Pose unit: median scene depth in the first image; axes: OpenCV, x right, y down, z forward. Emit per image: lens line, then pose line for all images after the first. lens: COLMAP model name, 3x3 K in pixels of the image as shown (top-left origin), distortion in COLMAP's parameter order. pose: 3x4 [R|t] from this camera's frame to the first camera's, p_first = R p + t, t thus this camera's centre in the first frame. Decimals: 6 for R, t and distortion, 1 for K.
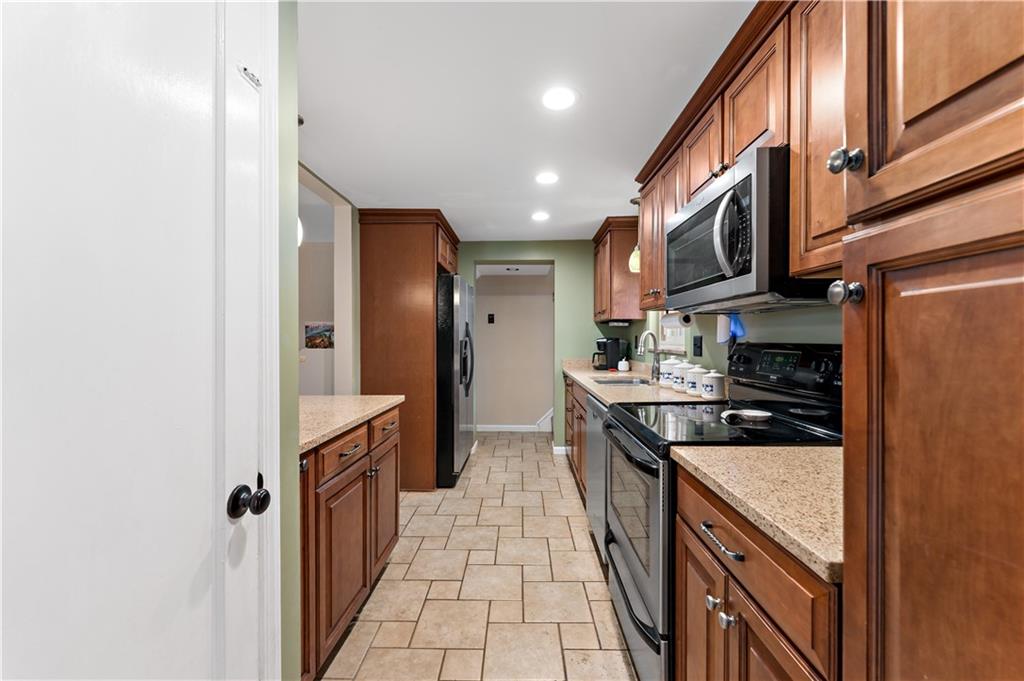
lens RADIAL K [[411.9, 0, 513.7], [0, 411.9, 339.4], [0, 0, 1]] dist [-0.000215, -0.000005]
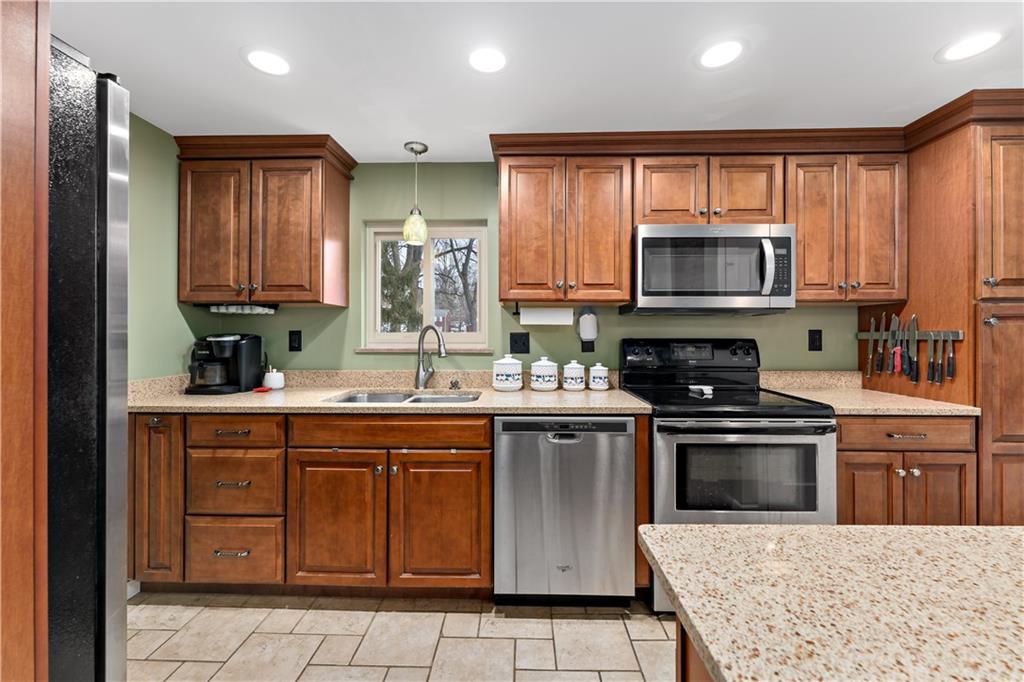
lens RADIAL K [[412.6, 0, 512.3], [0, 412.6, 332.1], [0, 0, 1]] dist [-0.000134, 0.000263]
pose [[0.000828, -0.002409, 0.999997, -0.368776], [0.003004, 0.999993, 0.002406, -0.007947], [-0.999995, 0.003002, 0.000835, 0.709511]]
